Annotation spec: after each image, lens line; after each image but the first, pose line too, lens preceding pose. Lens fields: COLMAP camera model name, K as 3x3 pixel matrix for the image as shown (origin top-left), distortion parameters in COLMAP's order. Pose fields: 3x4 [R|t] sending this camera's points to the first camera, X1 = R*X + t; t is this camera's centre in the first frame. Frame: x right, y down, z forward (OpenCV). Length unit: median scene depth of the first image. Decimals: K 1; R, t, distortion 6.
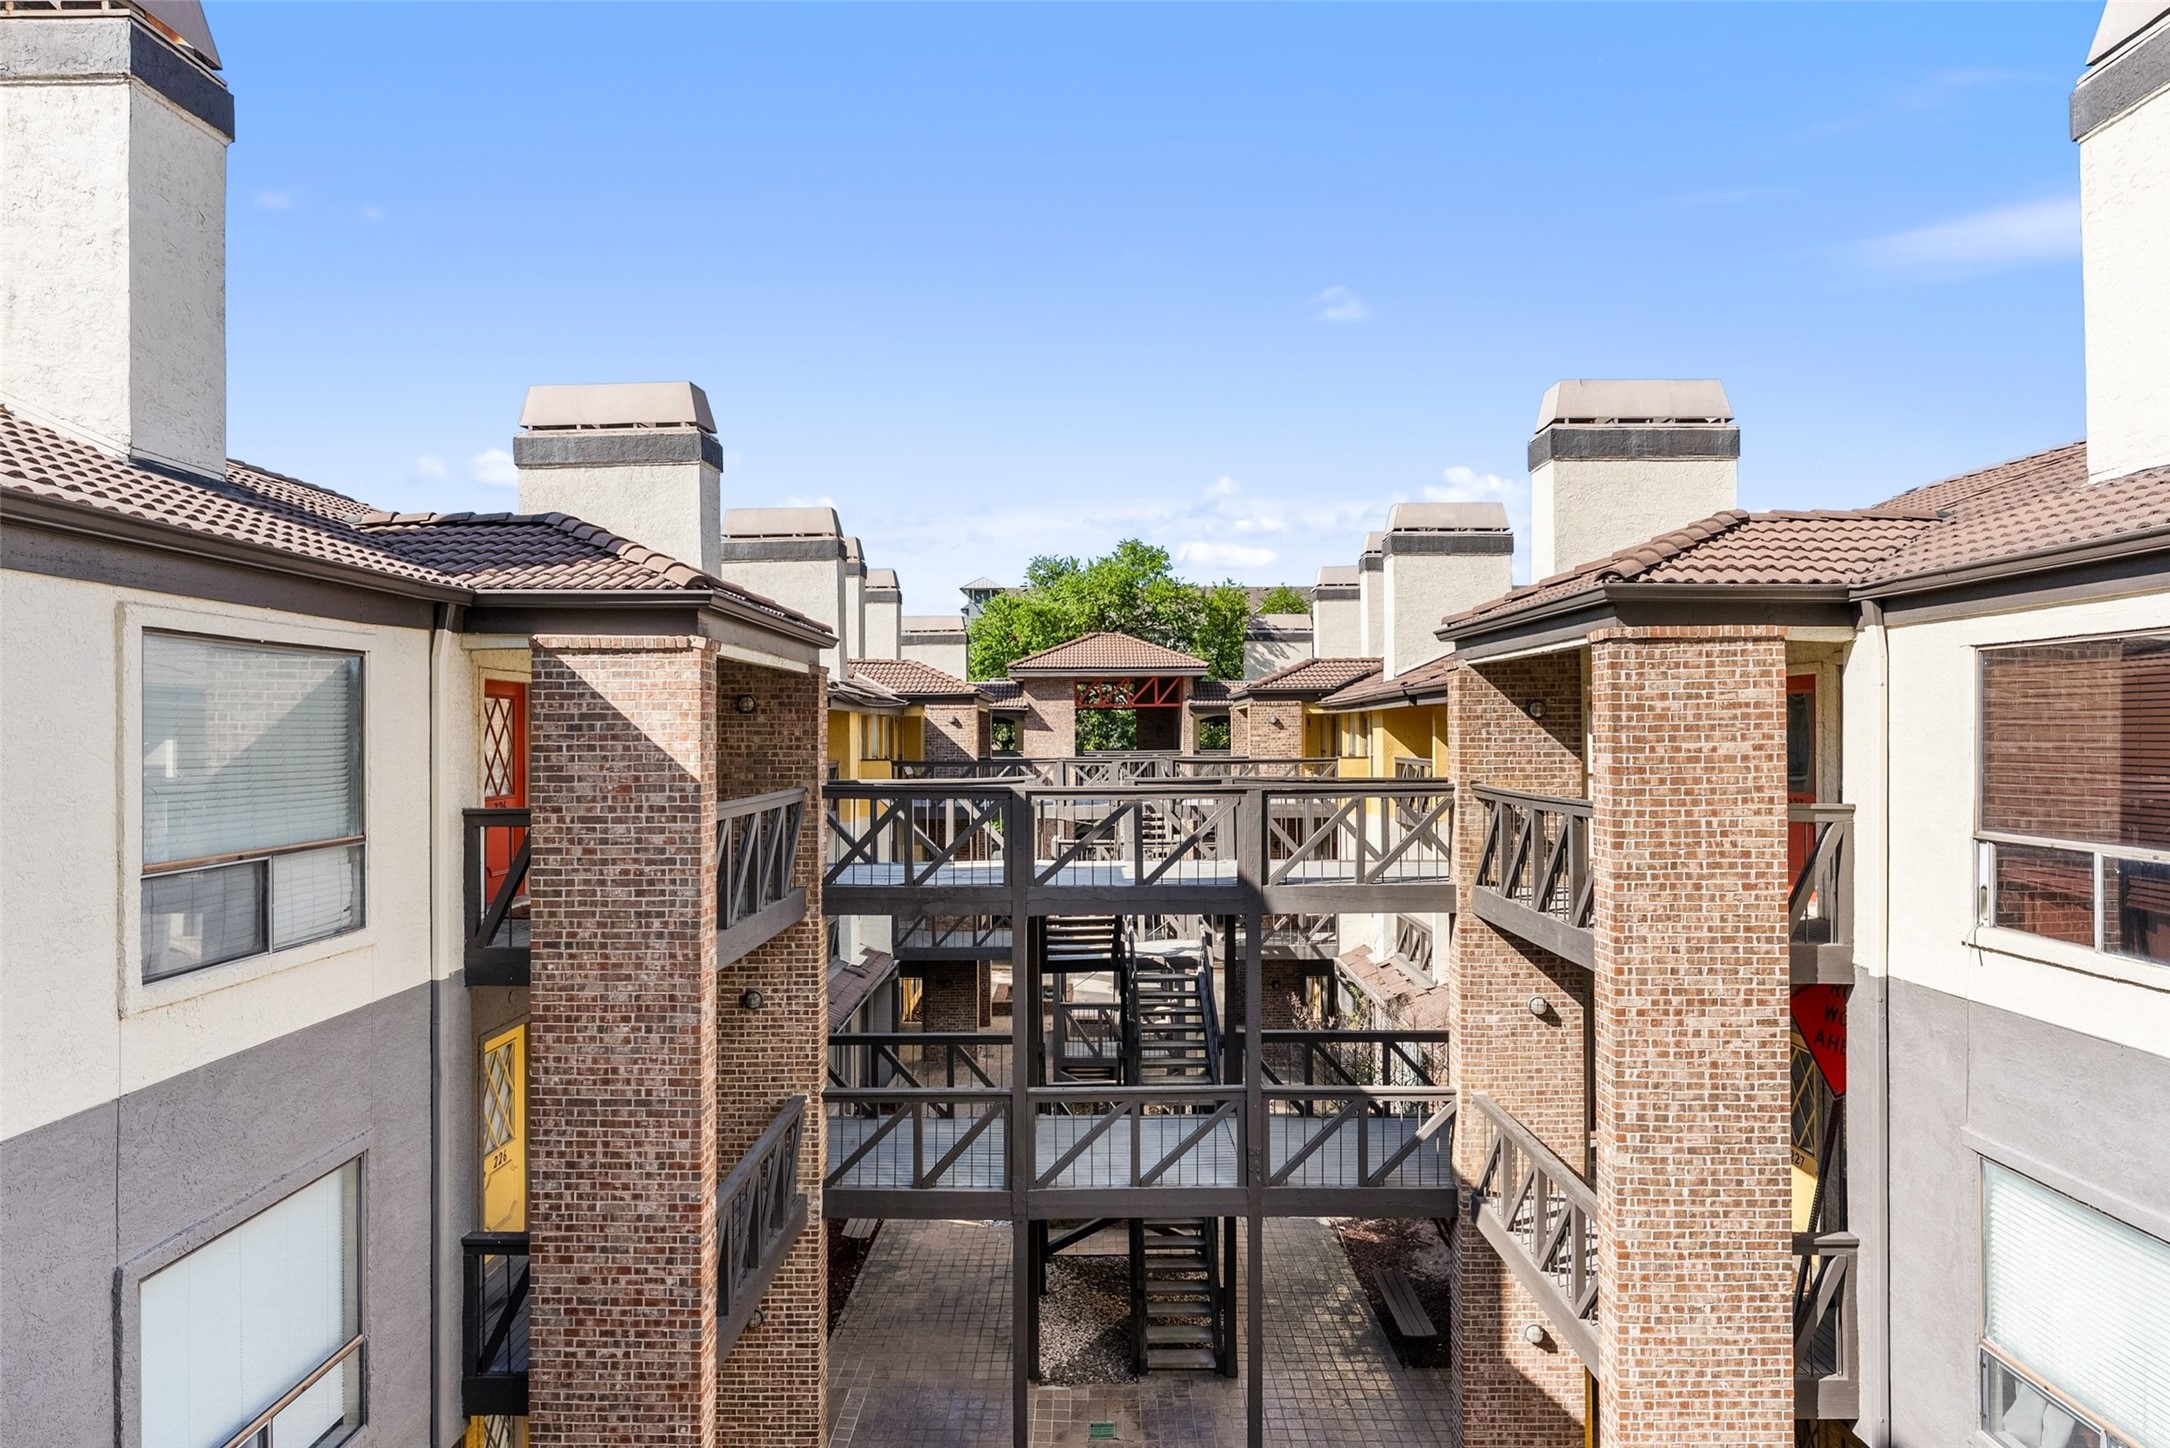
lens RADIAL K [[1174.8, 0, 1084.2], [0, 1174.8, 745.2], [0, 0, 1]] dist [0.000369, 0.002704]
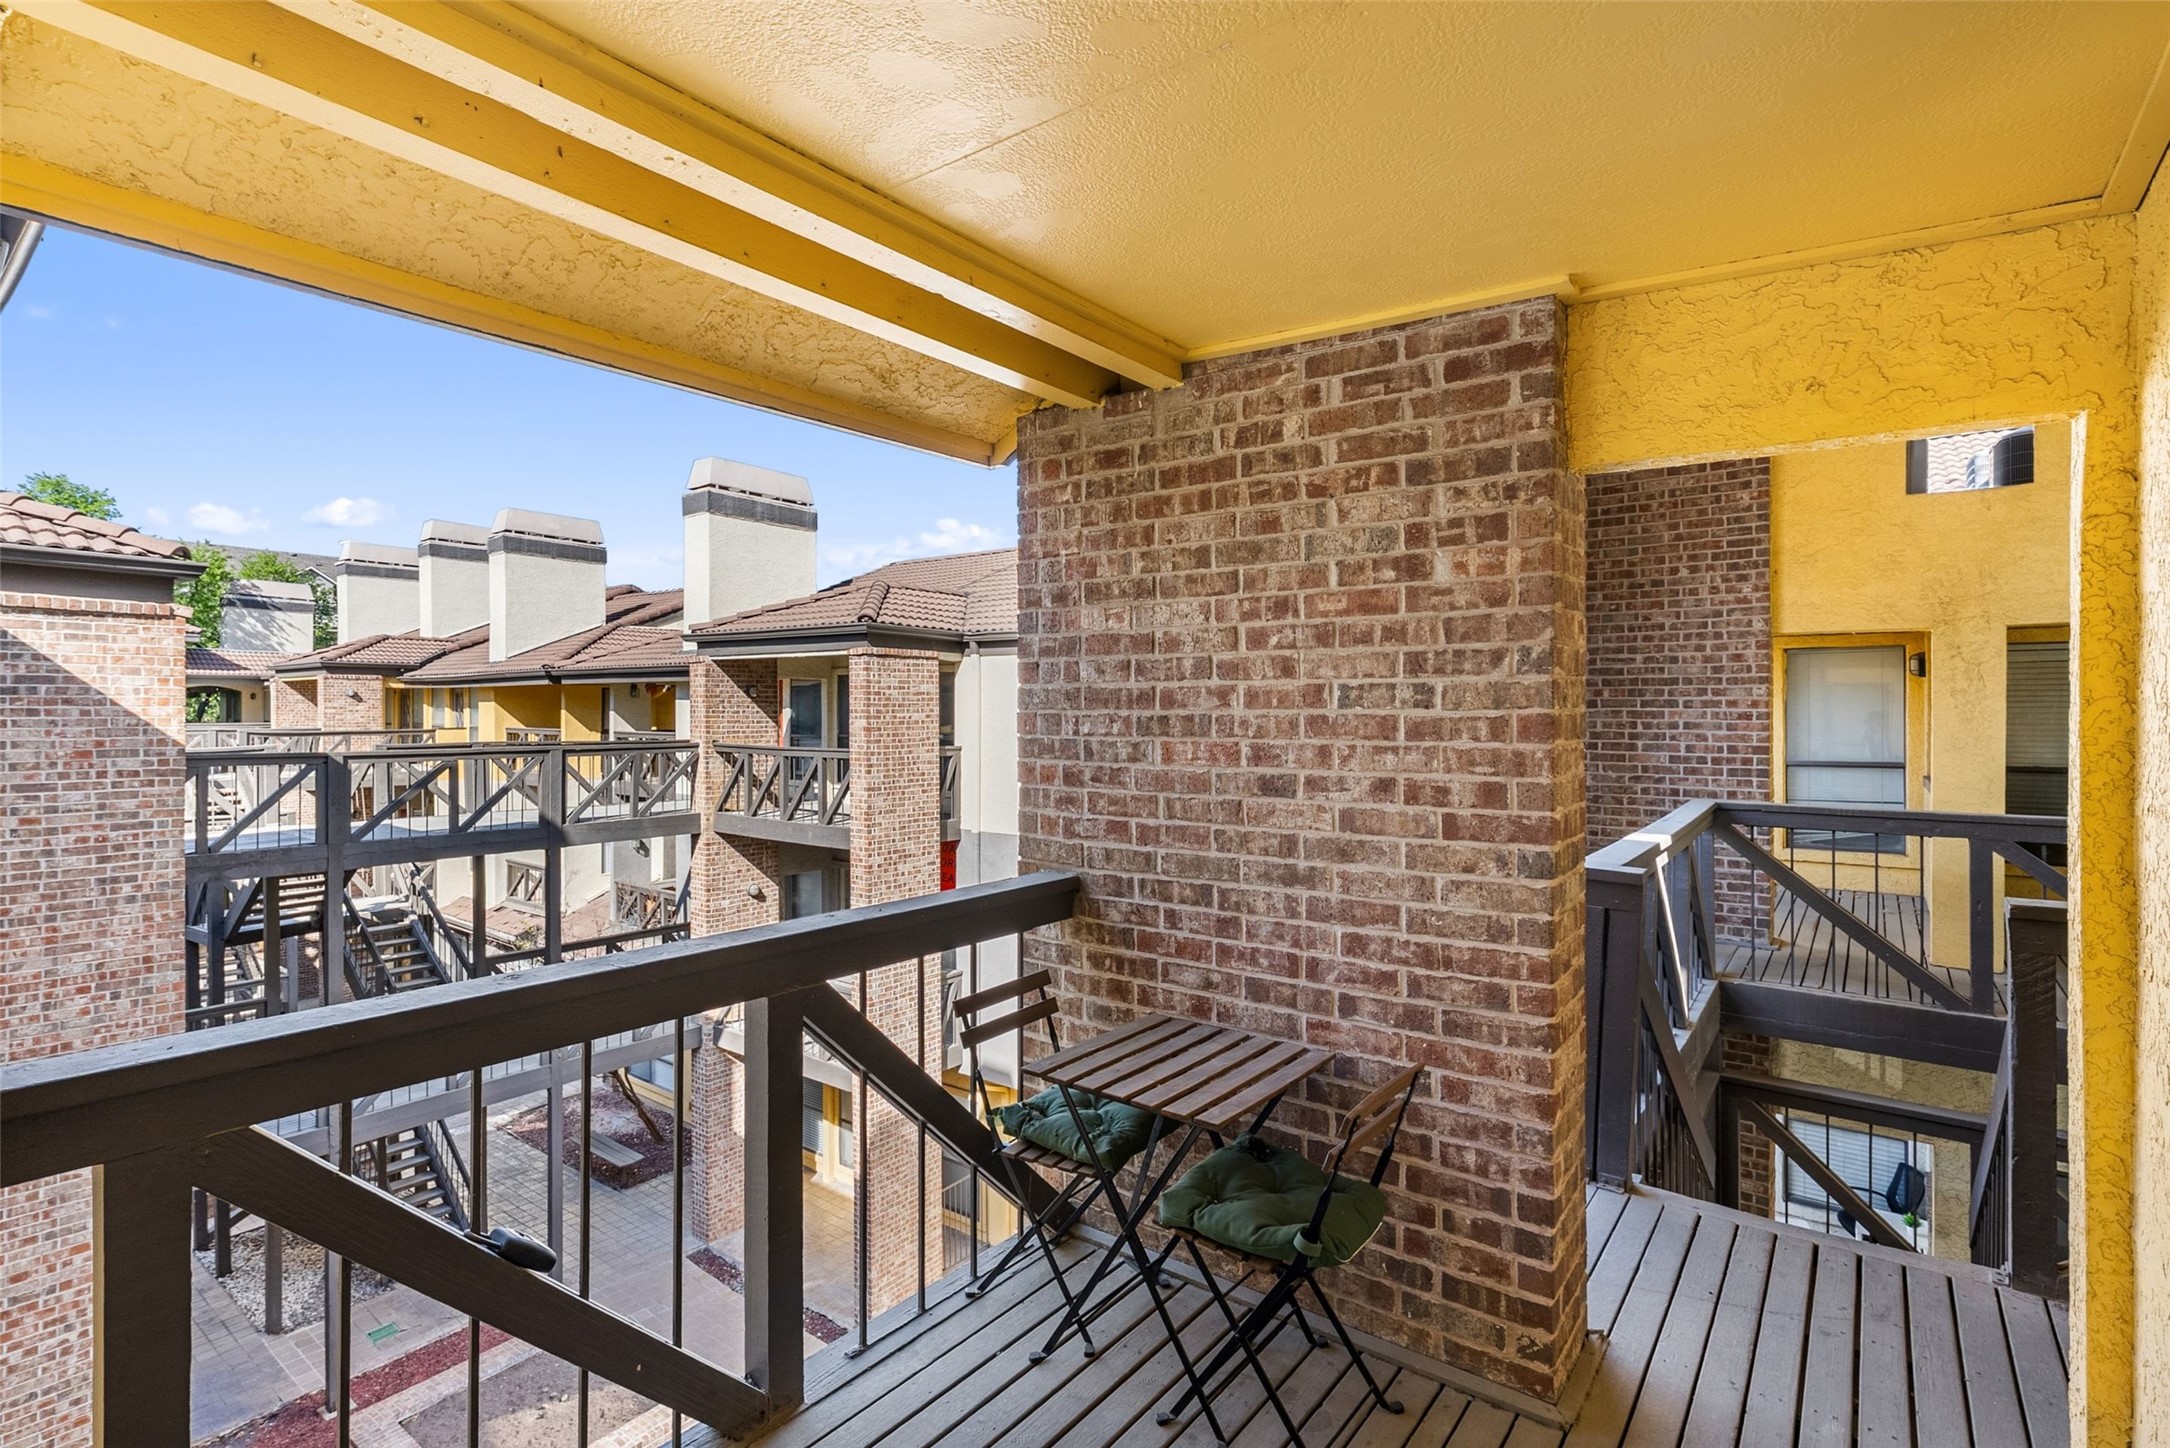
lens RADIAL K [[1028.0, 0, 1084.5], [0, 1028.0, 718.2], [0, 0, 1]] dist [0.000864, 0.000779]
pose [[0.603523, 0.001974, 0.797343, -0.570941], [-0.000284, 0.999997, -0.002261, 0.008729], [-0.797346, 0.001139, 0.603522, -0.180271]]
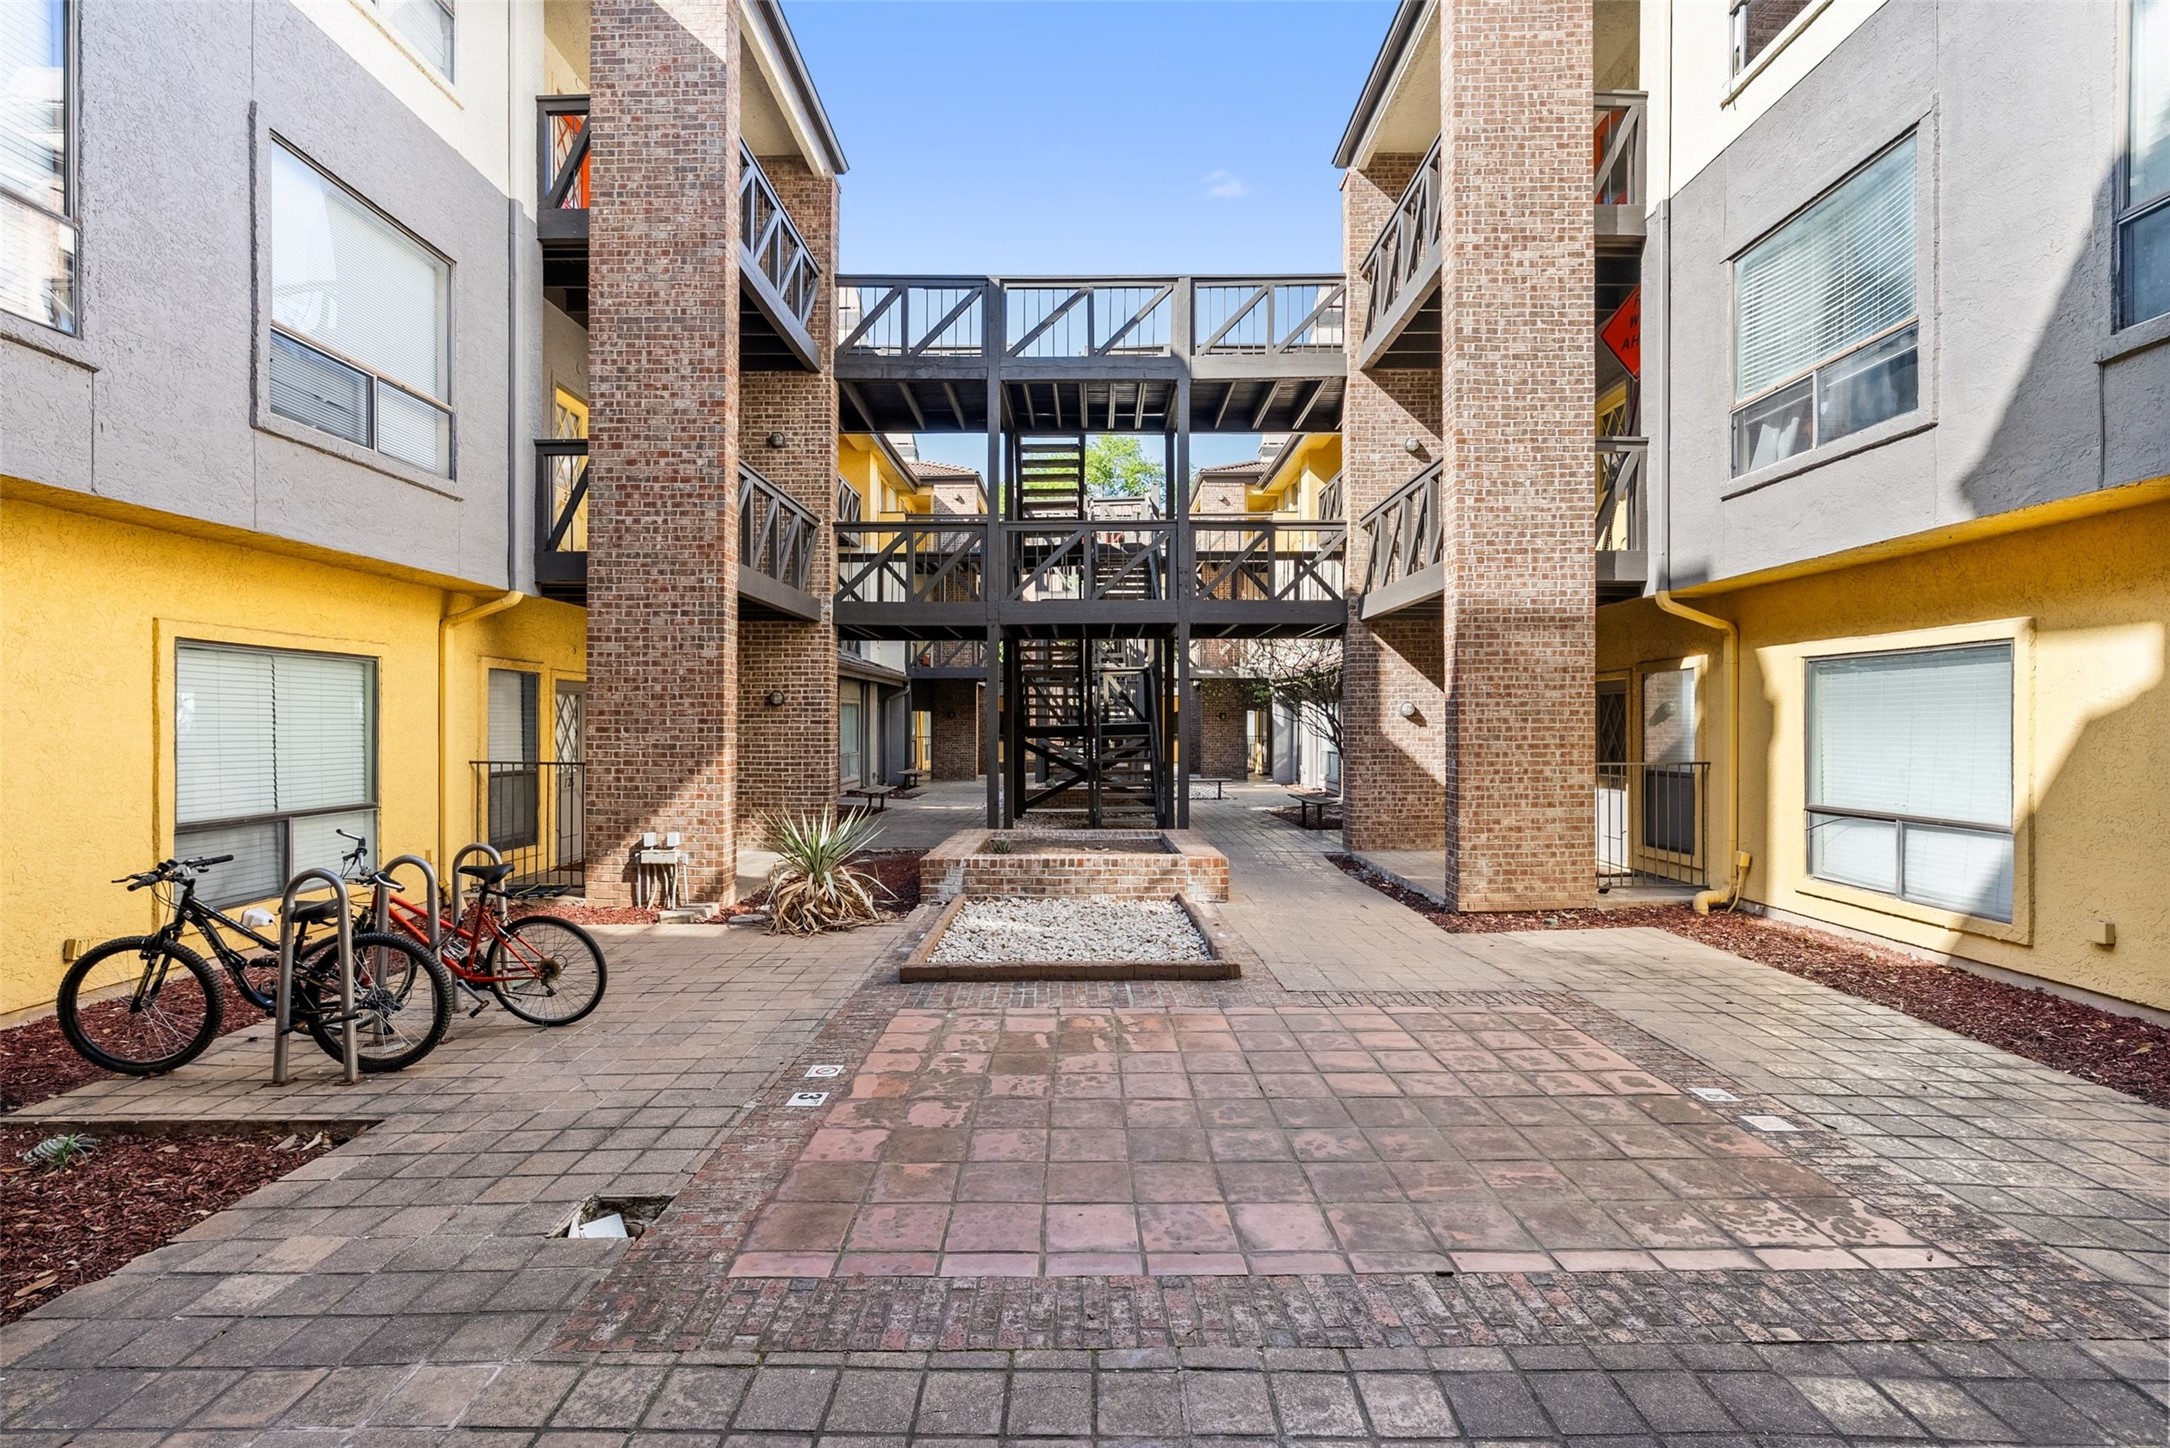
lens RADIAL K [[978.9, 0, 1082.6], [0, 978.9, 730.2], [0, 0, 1]] dist [-0.003415, 0.001276]
pose [[0.999980, 0.004378, 0.004453, 0.050922], [-0.004392, 0.999986, 0.003048, 0.735831], [-0.004440, -0.003068, 0.999985, -0.043051]]
